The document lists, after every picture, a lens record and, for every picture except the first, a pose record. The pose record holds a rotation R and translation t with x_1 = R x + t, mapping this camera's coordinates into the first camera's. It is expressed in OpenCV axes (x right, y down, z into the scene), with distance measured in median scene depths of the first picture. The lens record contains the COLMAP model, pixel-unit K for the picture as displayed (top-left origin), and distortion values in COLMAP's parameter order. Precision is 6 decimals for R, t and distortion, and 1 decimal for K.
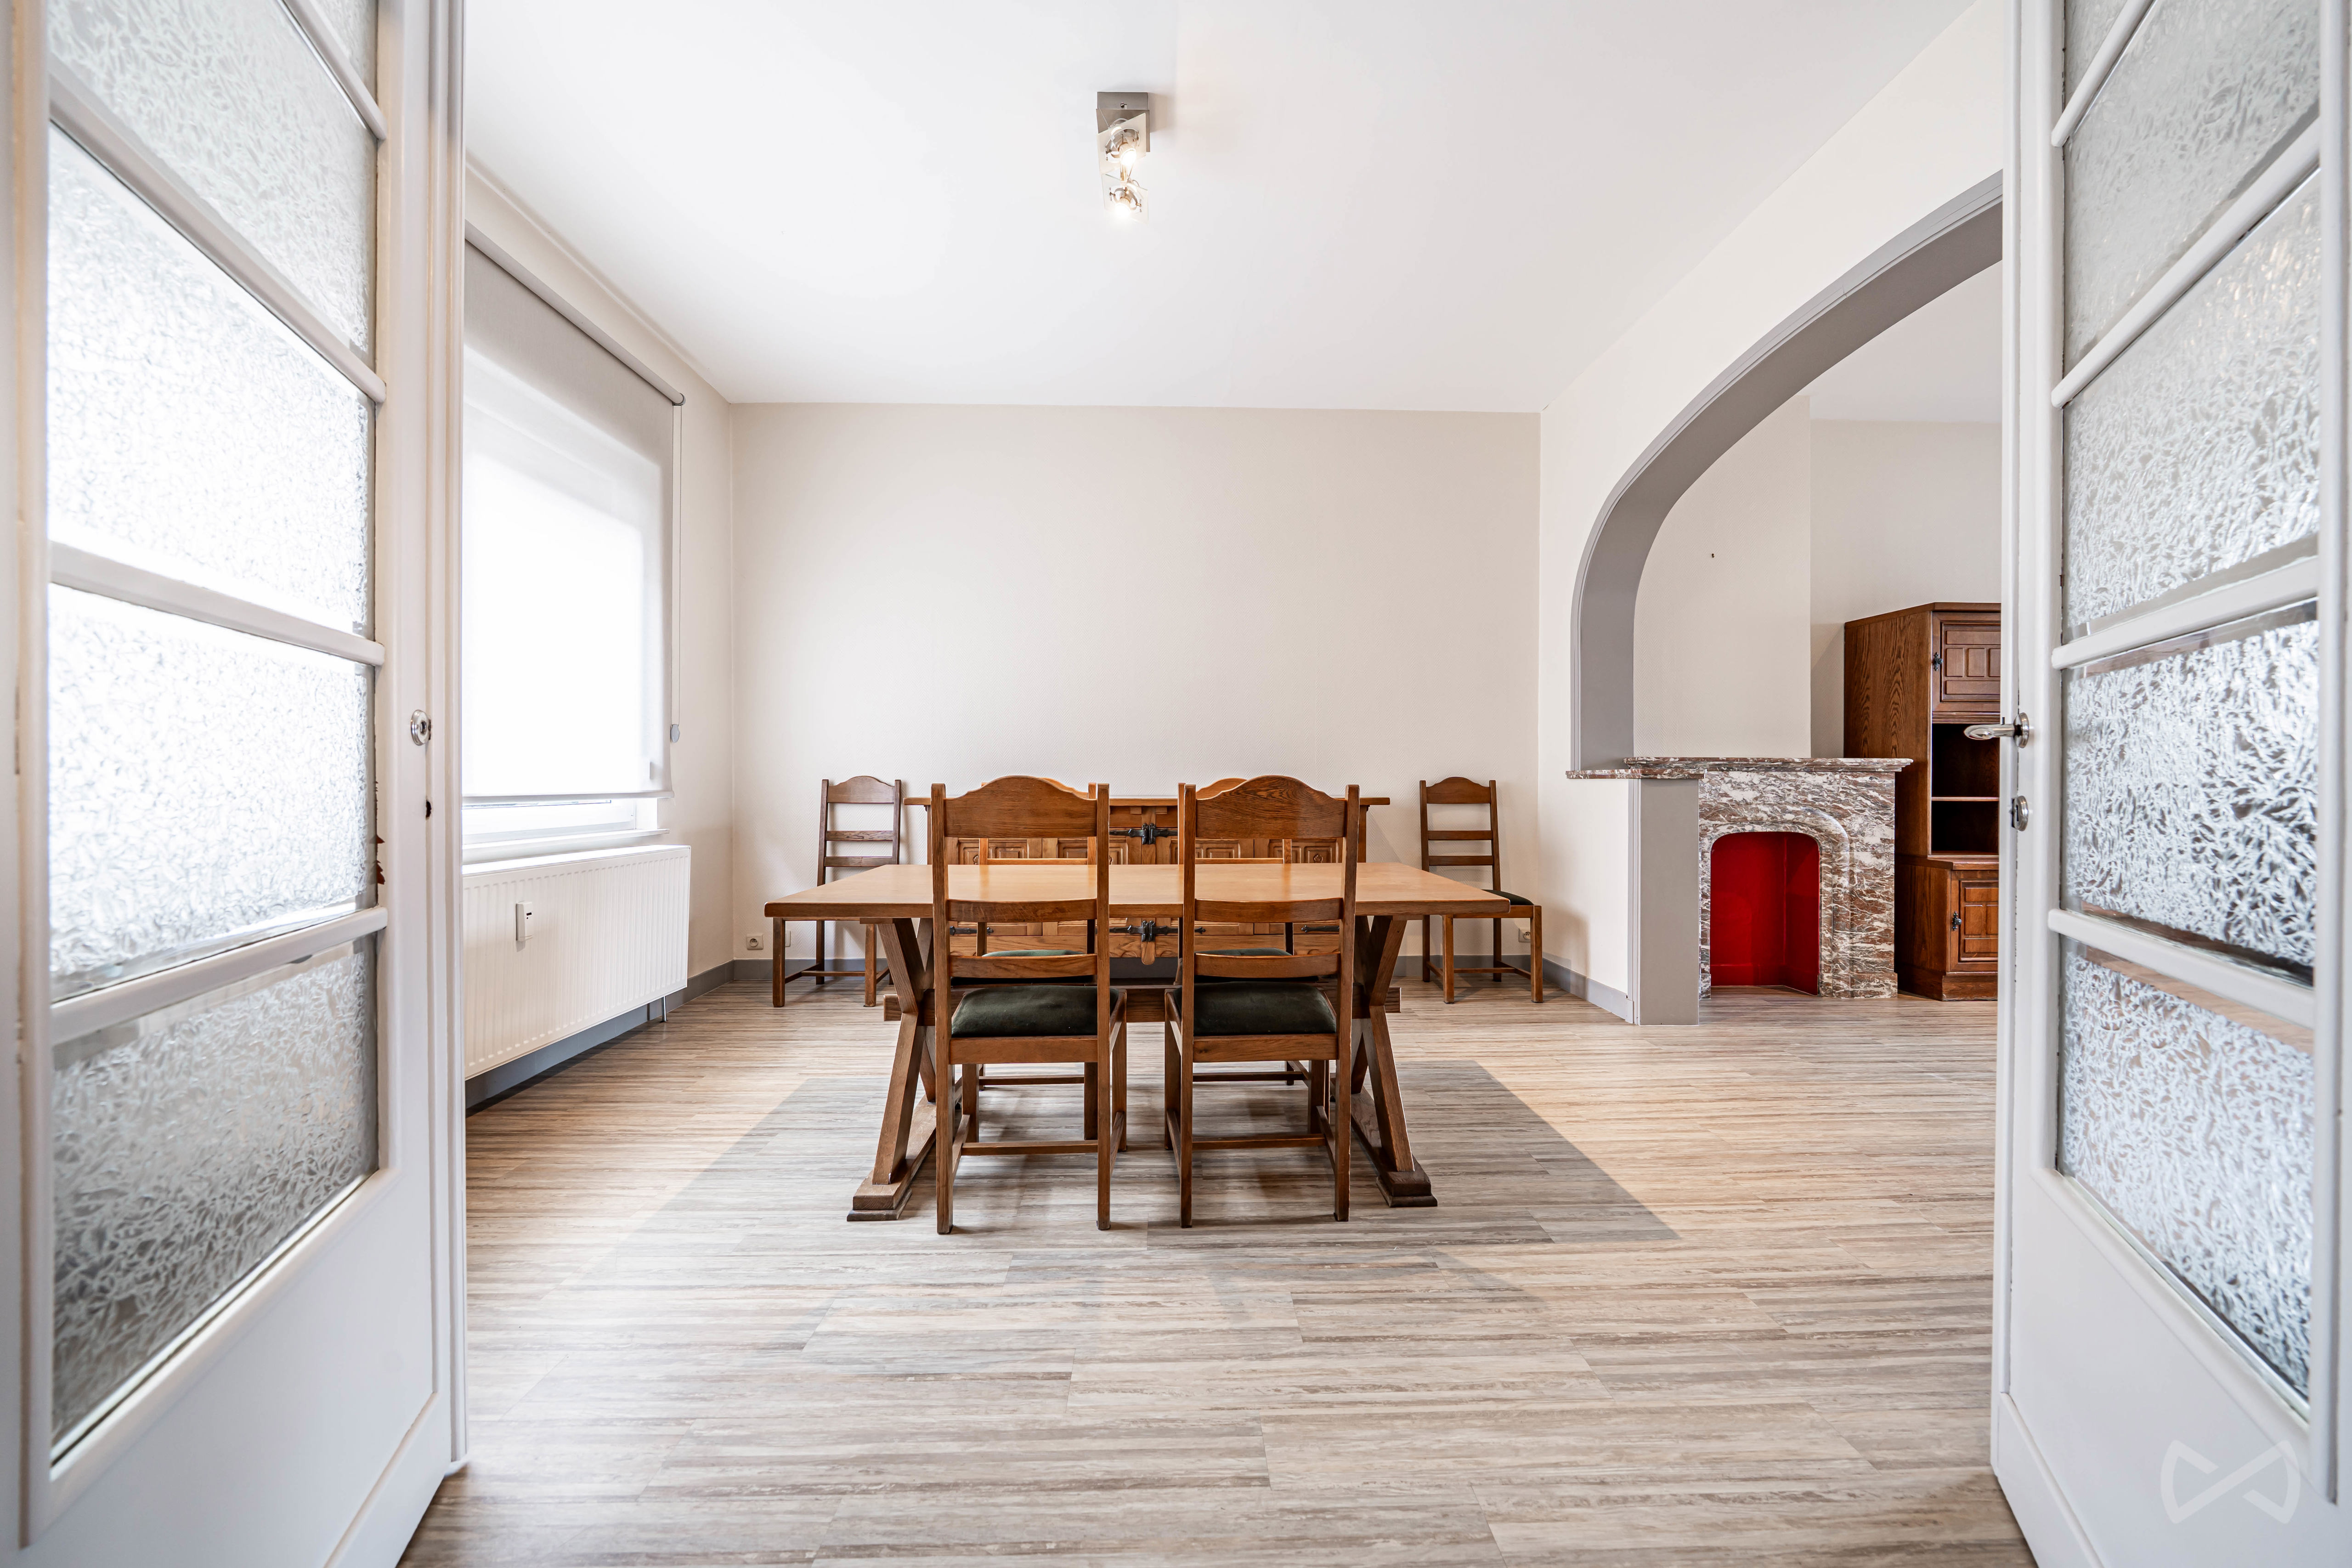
lens RADIAL K [[805.9, 0, 1185.1], [0, 805.9, 782.1], [0, 0, 1]] dist [-0.002032, -0.000119]
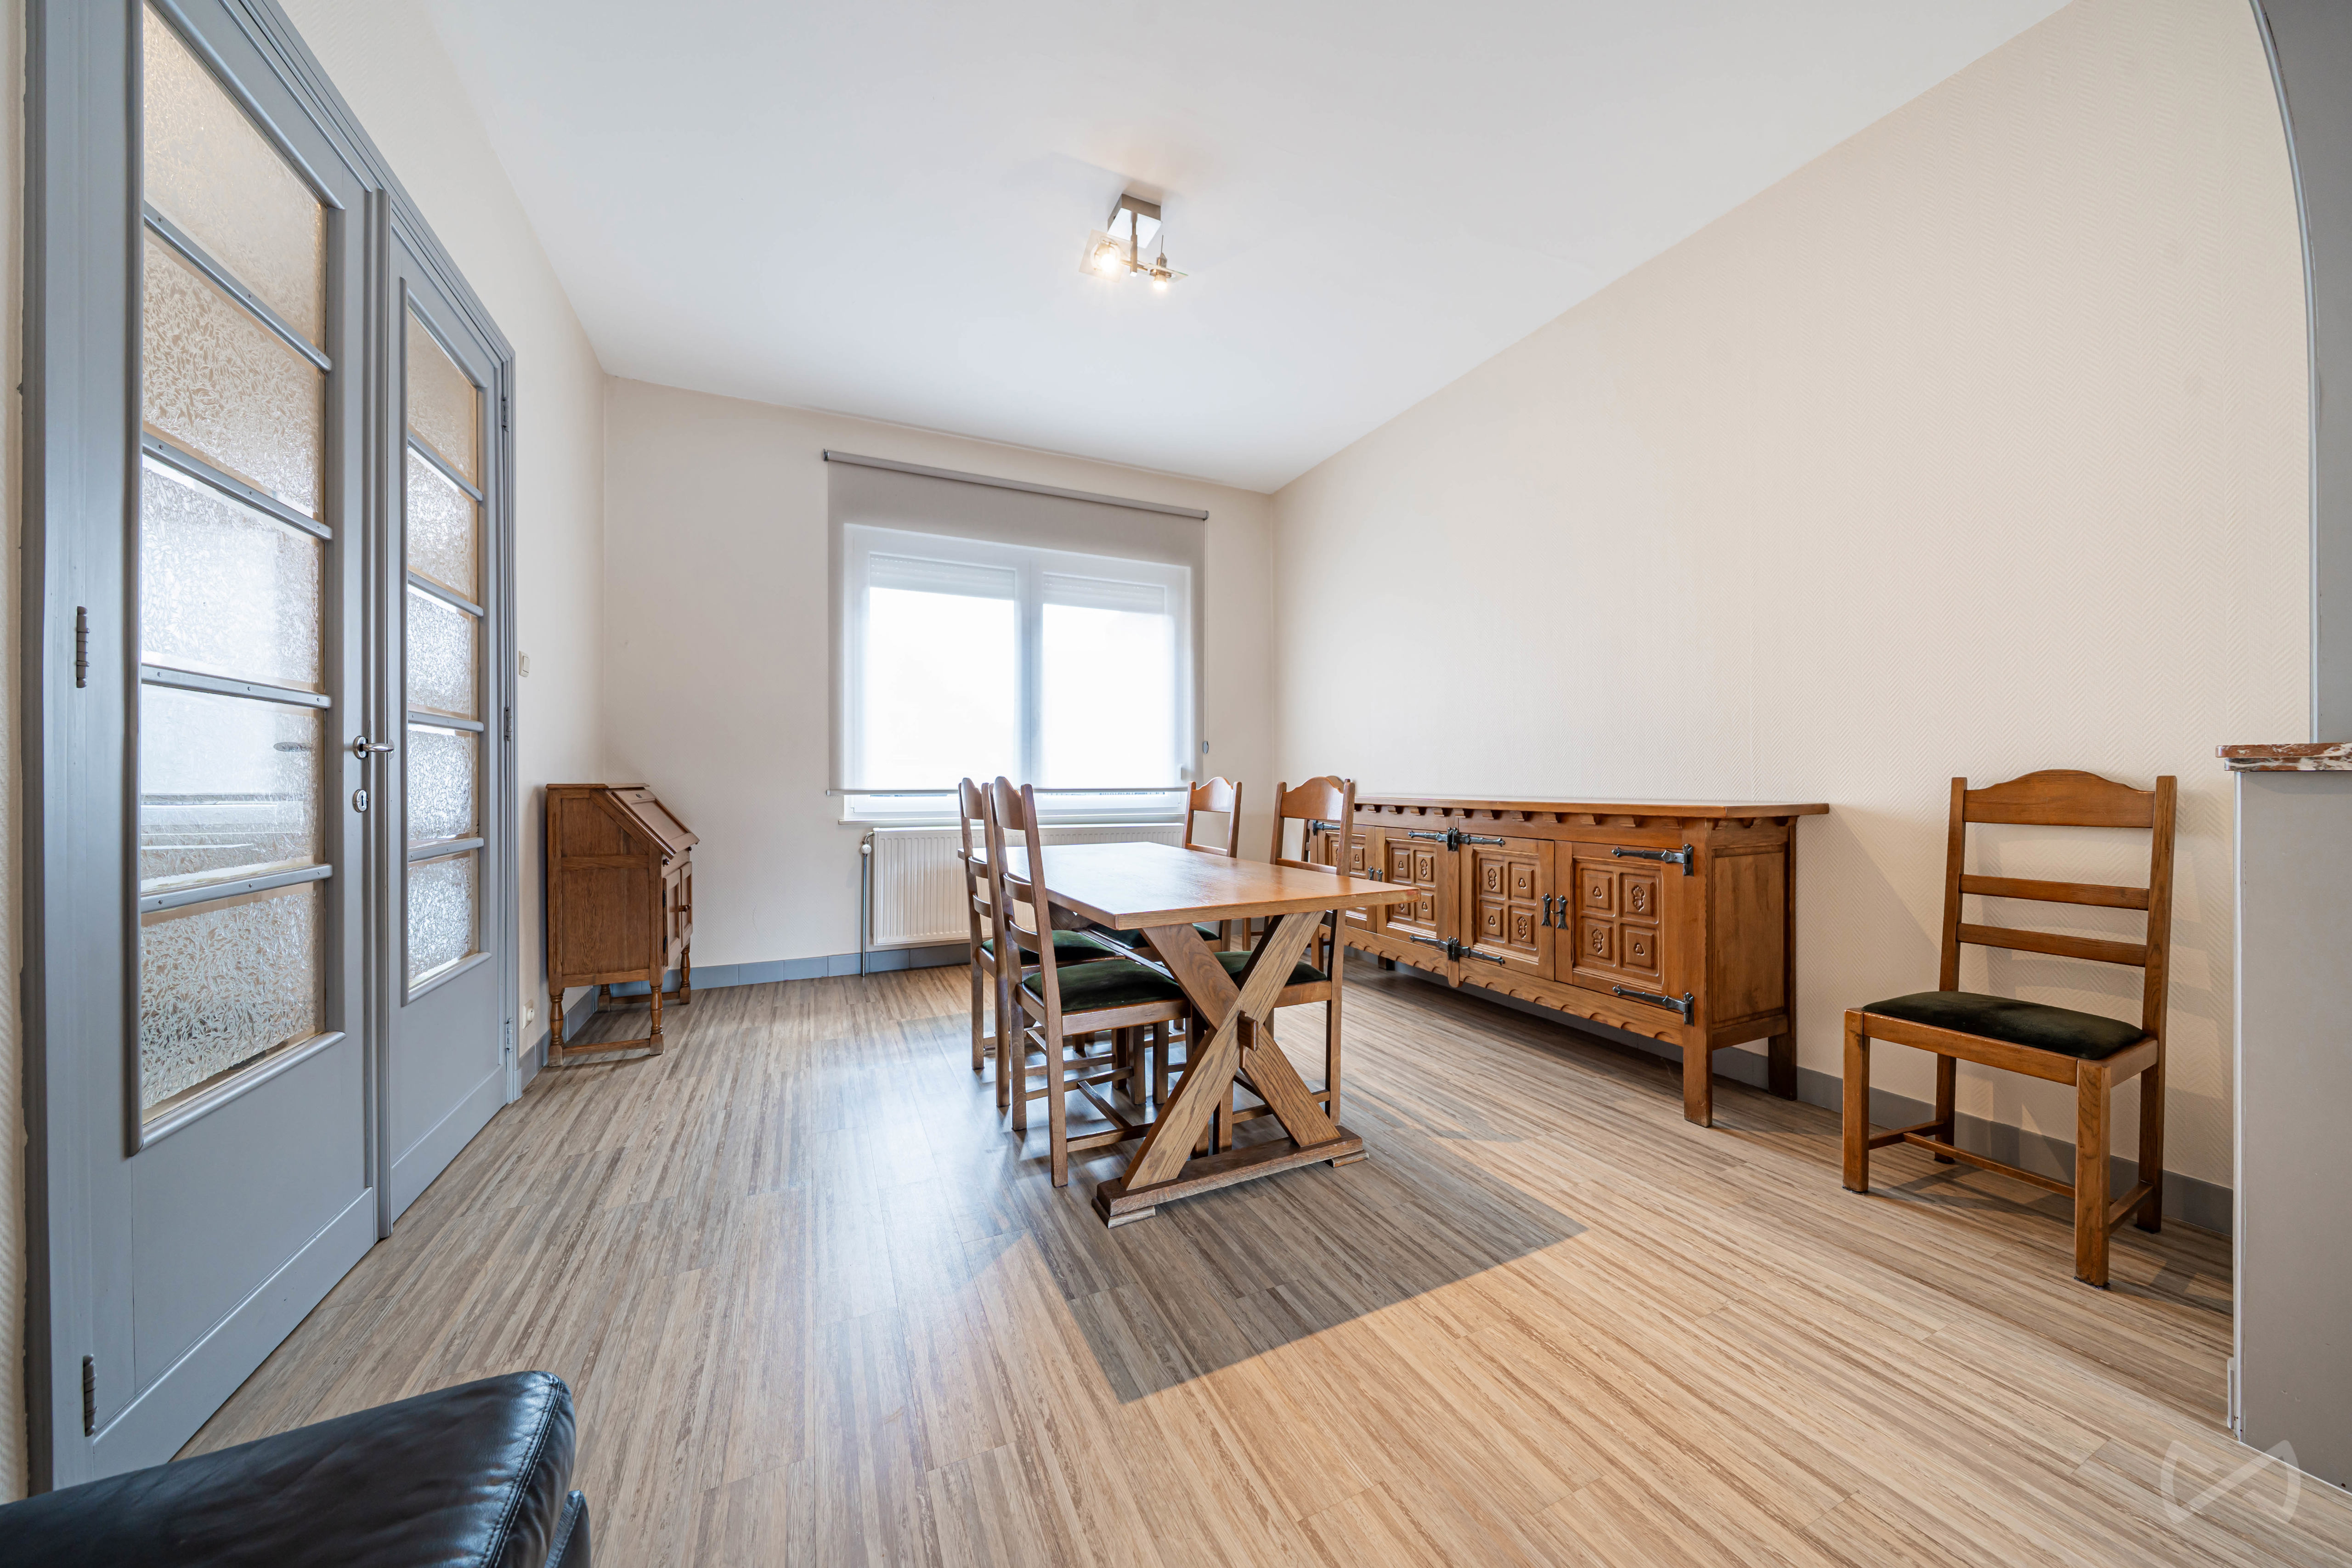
lens RADIAL K [[805.9, 0, 1185.1], [0, 805.9, 782.1], [0, 0, 1]] dist [-0.002032, -0.000119]
pose [[0.392859, 0.001920, -0.919597, 0.638112], [0.001903, 0.999994, 0.002901, -0.001719], [0.919597, -0.002890, 0.392853, 0.371169]]
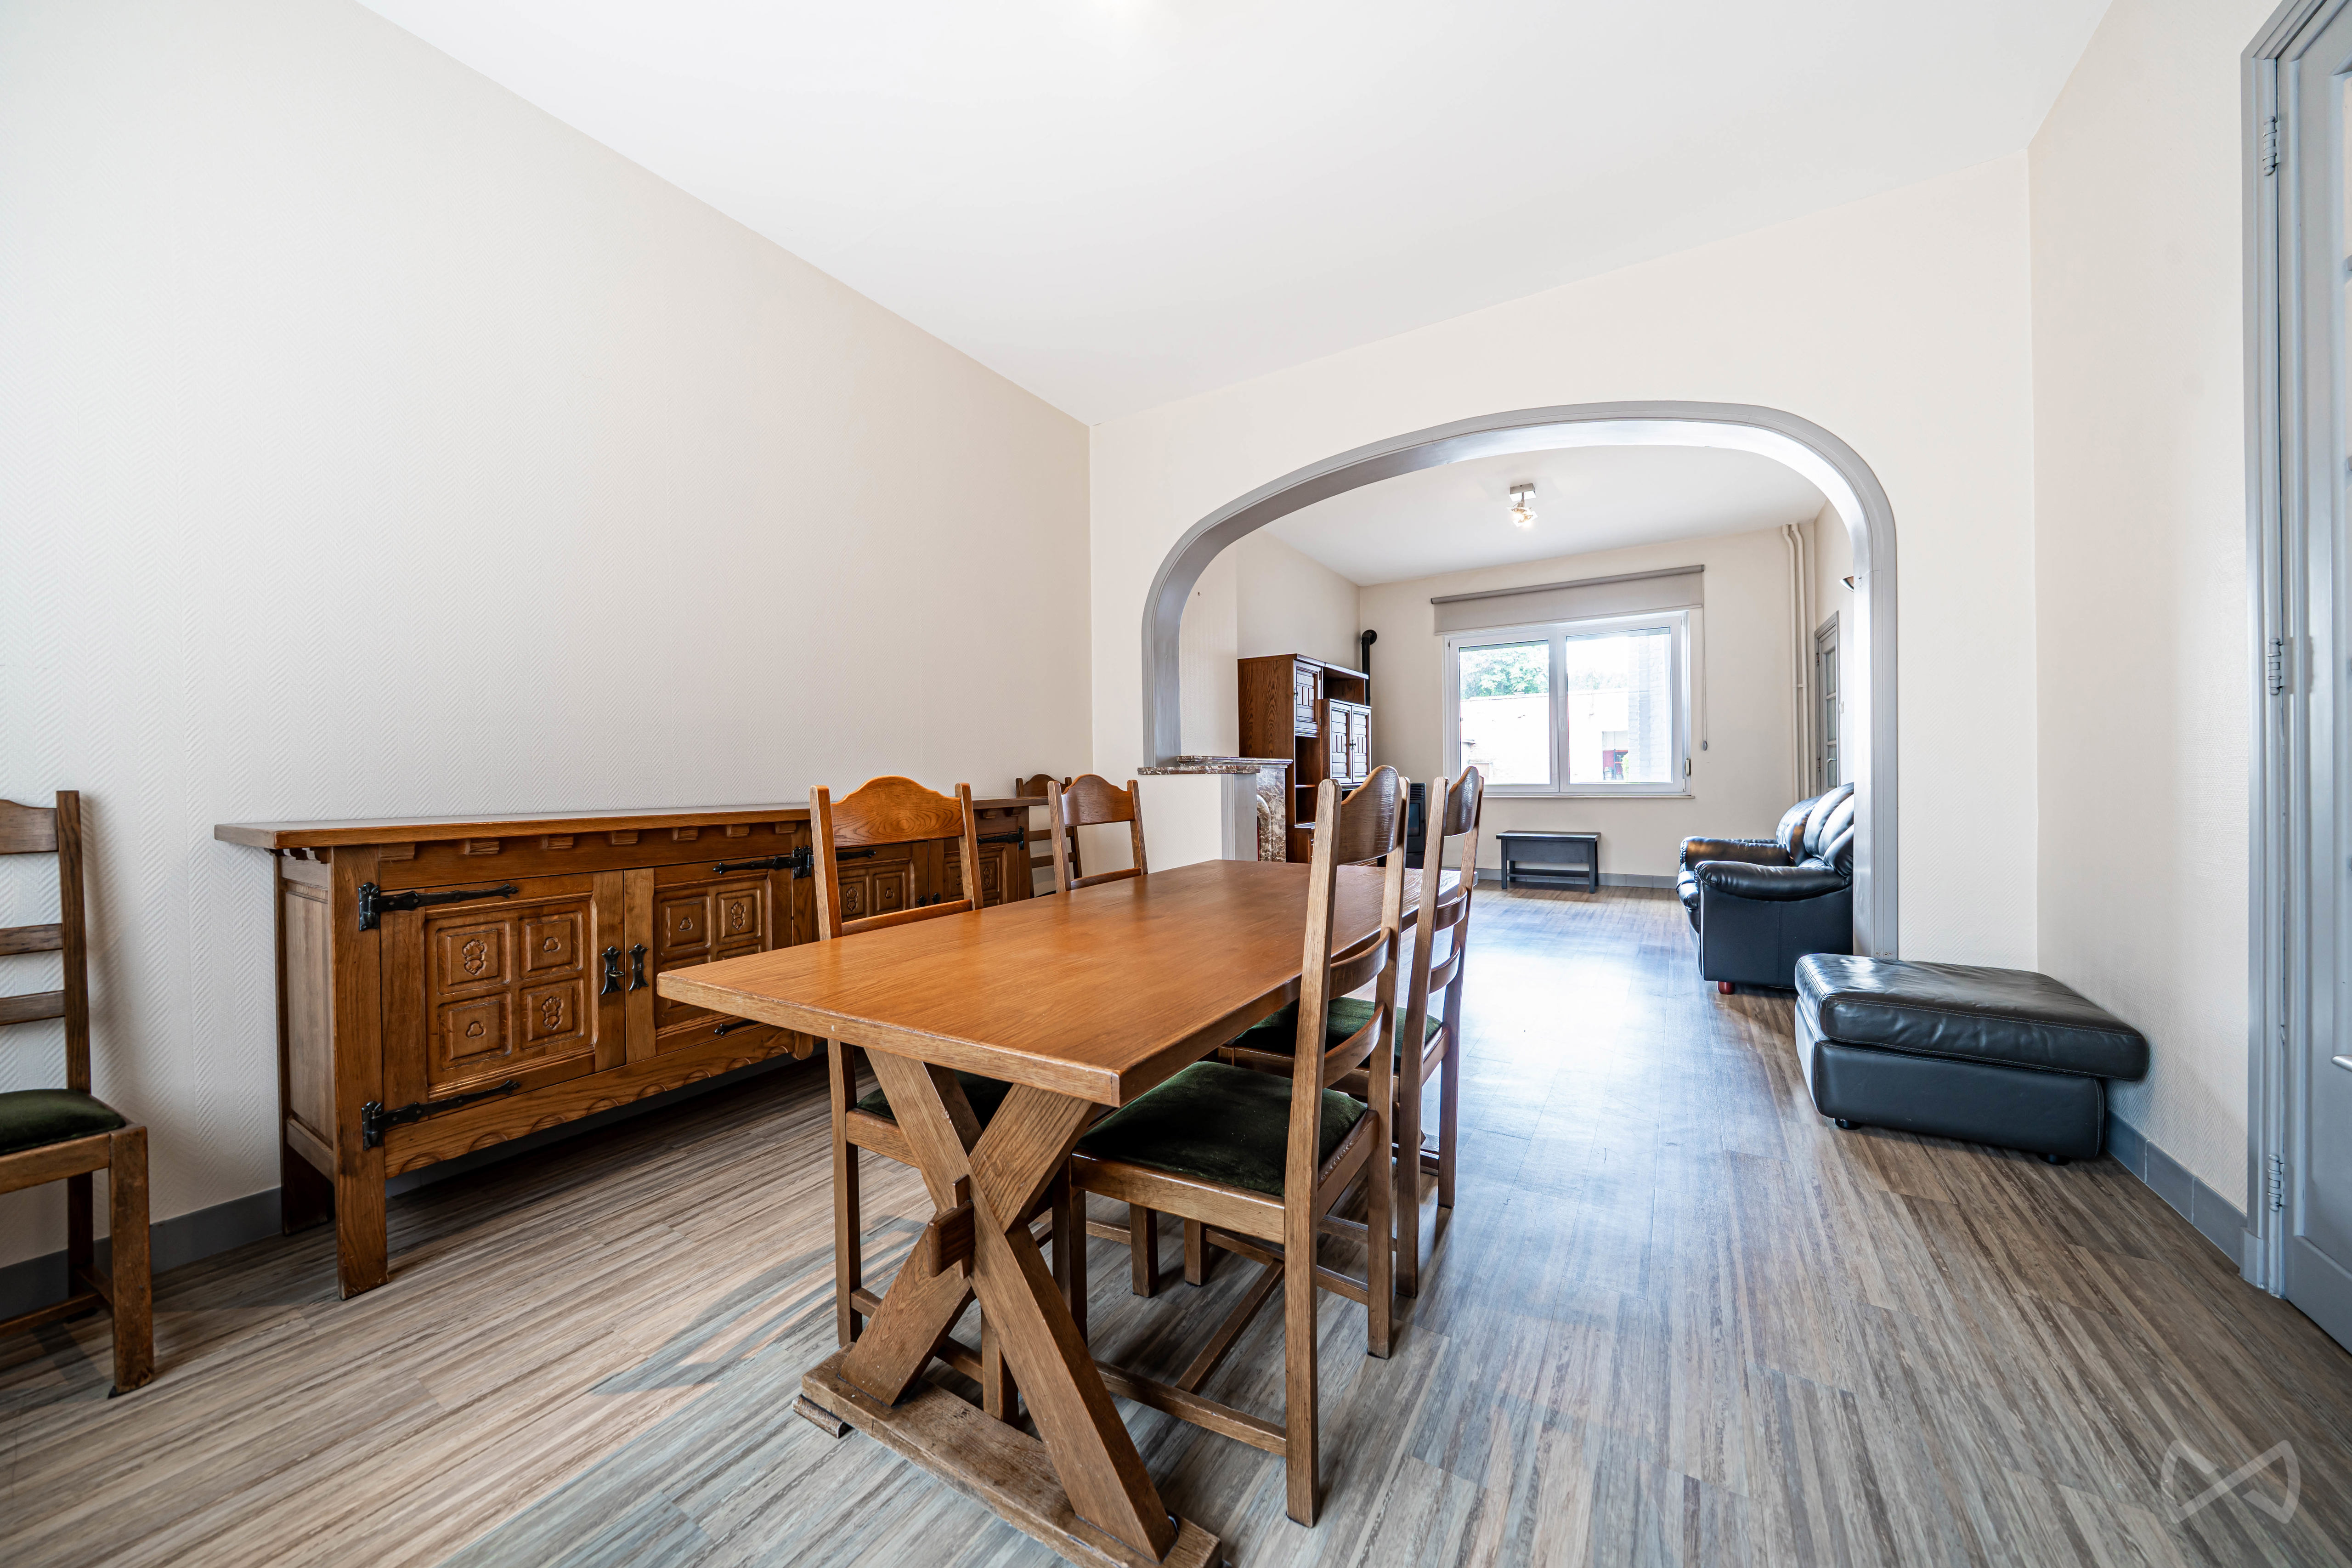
lens RADIAL K [[805.9, 0, 1185.1], [0, 805.9, 782.1], [0, 0, 1]] dist [-0.002032, -0.000119]
pose [[0.552839, -0.015025, 0.833153, -0.411076], [0.021240, 0.999767, 0.003936, 0.002741], [-0.833018, 0.015520, 0.553029, 0.357218]]
